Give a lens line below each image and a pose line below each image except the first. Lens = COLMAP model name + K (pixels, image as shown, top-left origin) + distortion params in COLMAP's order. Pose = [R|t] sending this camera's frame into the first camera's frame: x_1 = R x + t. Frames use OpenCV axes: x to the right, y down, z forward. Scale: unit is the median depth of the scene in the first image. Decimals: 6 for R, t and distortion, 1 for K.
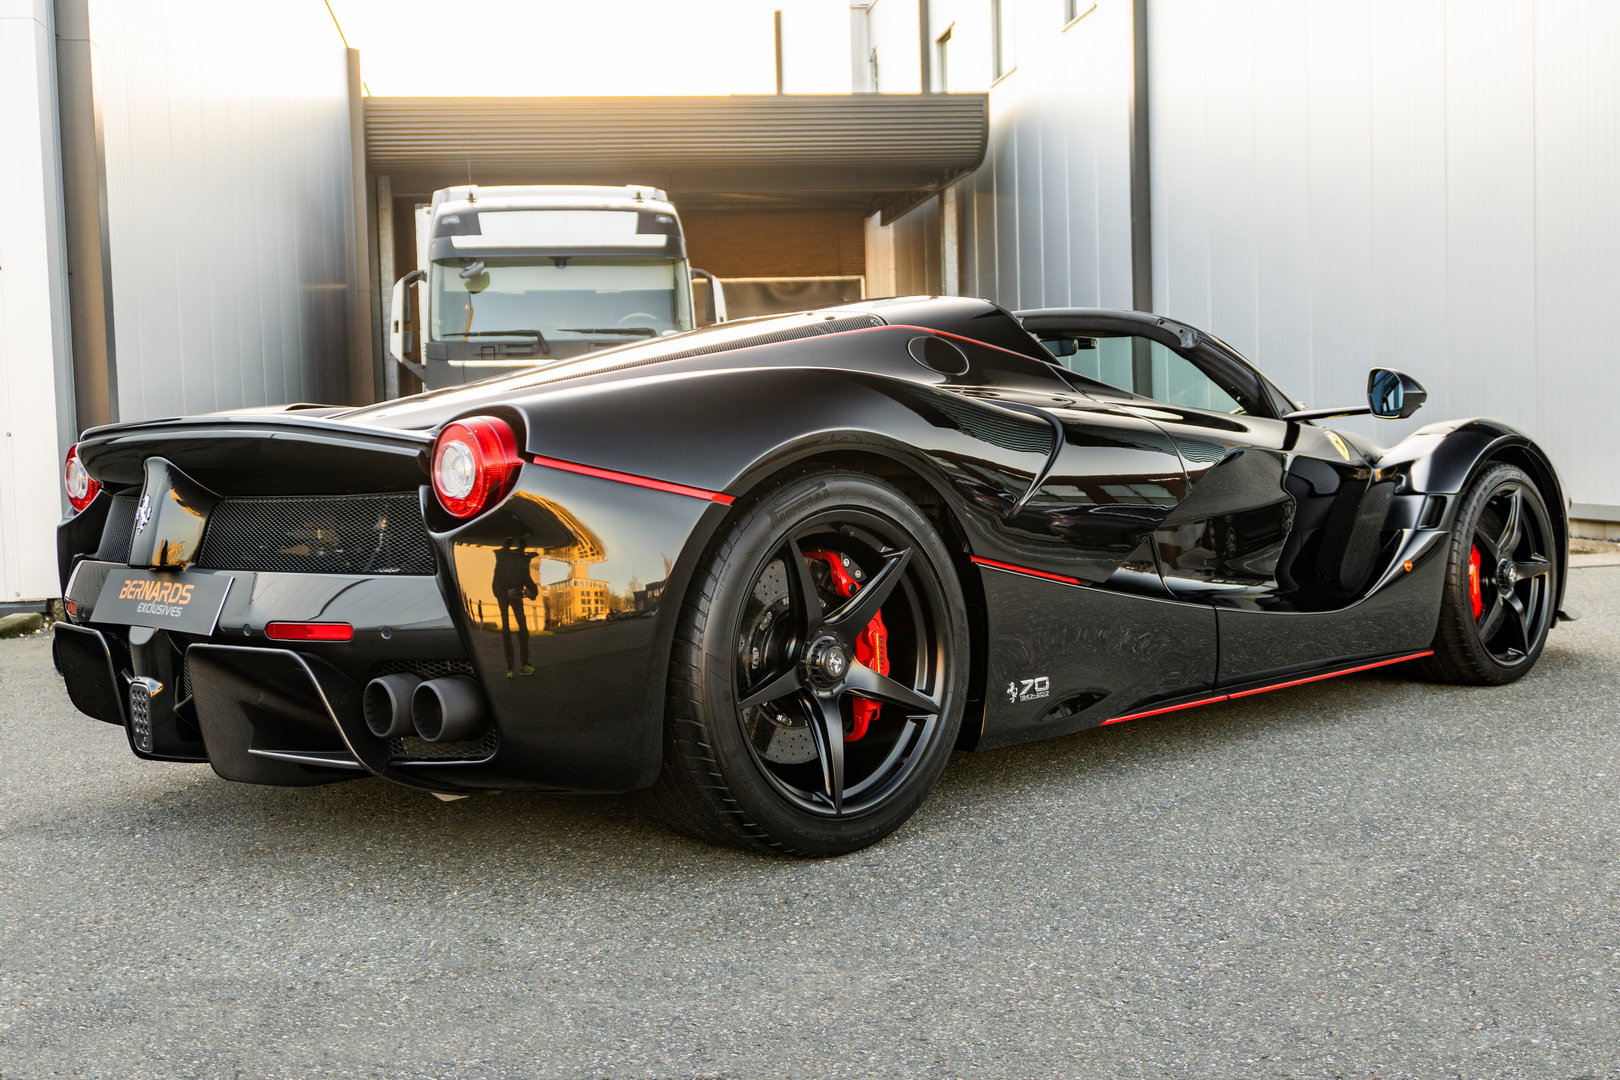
lens RADIAL K [[1836.6, 0, 810.0], [0, 1836.6, 540.0], [0, 0, 1]] dist [0.007720, 0.005681]
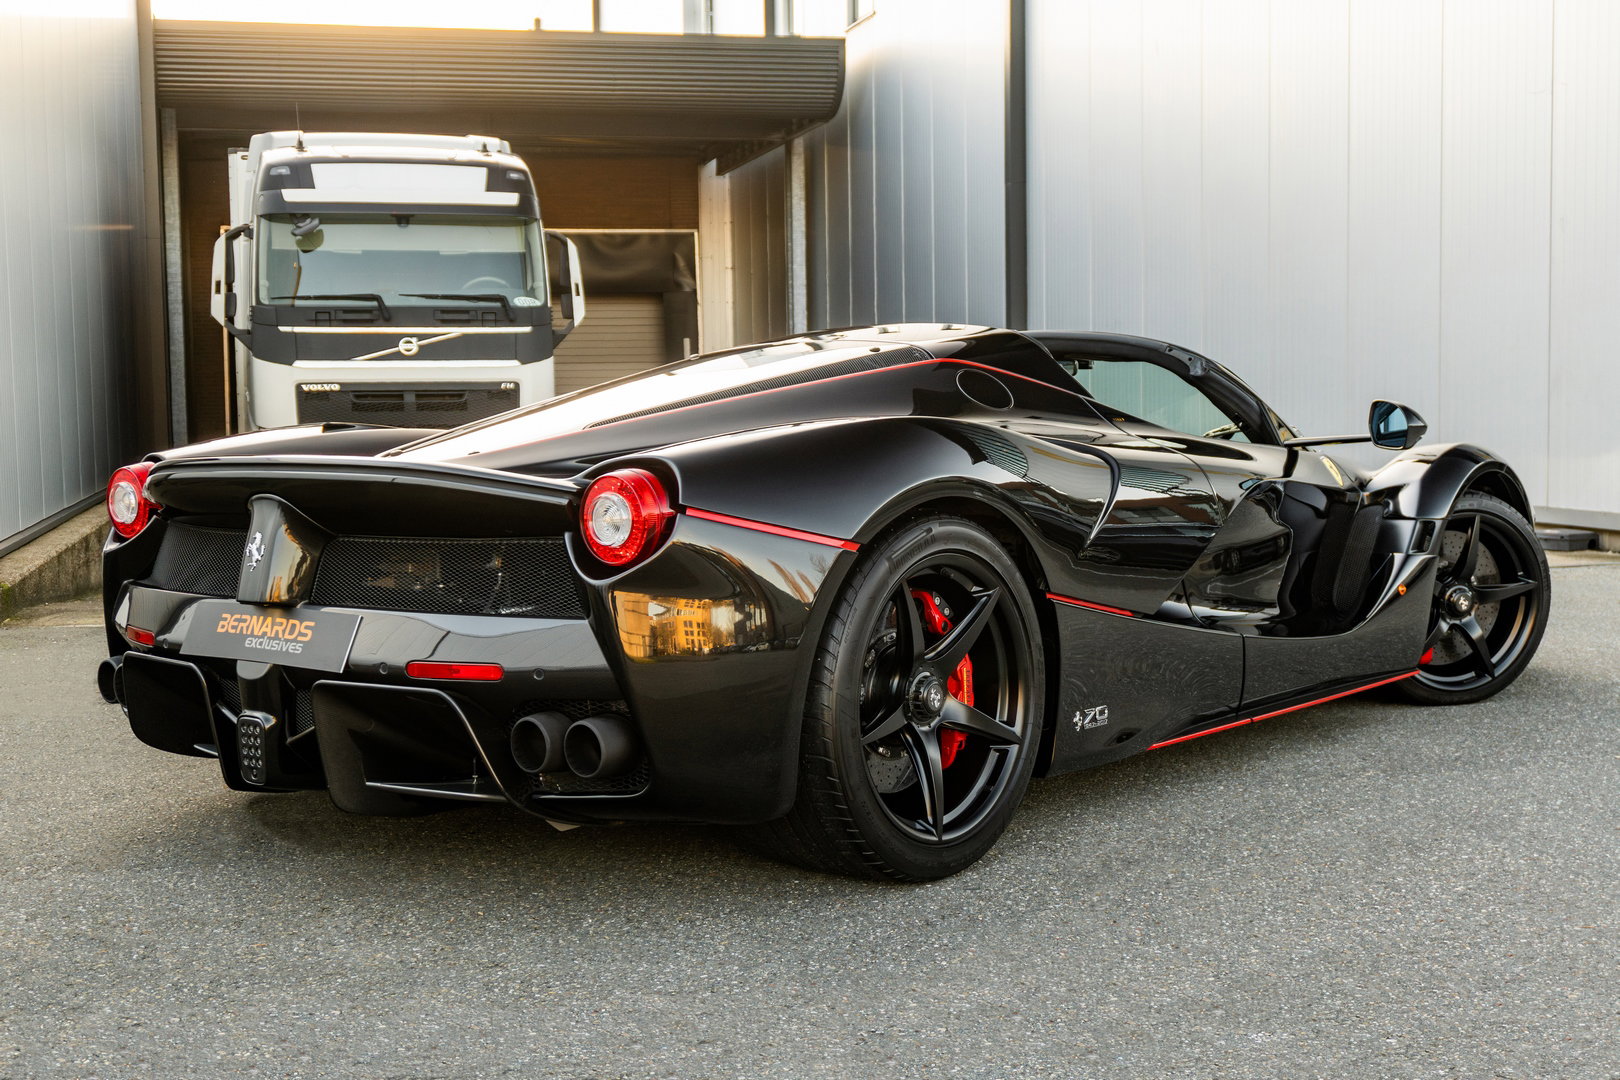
lens RADIAL K [[2033.2, 0, 810.0], [0, 2033.2, 540.0], [0, 0, 1]] dist [0.017633, 0.002582]
pose [[0.994566, 0.006825, 0.103883, -0.078266], [-0.008380, 0.999859, 0.014538, -0.017367], [-0.103769, -0.015330, 0.994483, -0.065871]]
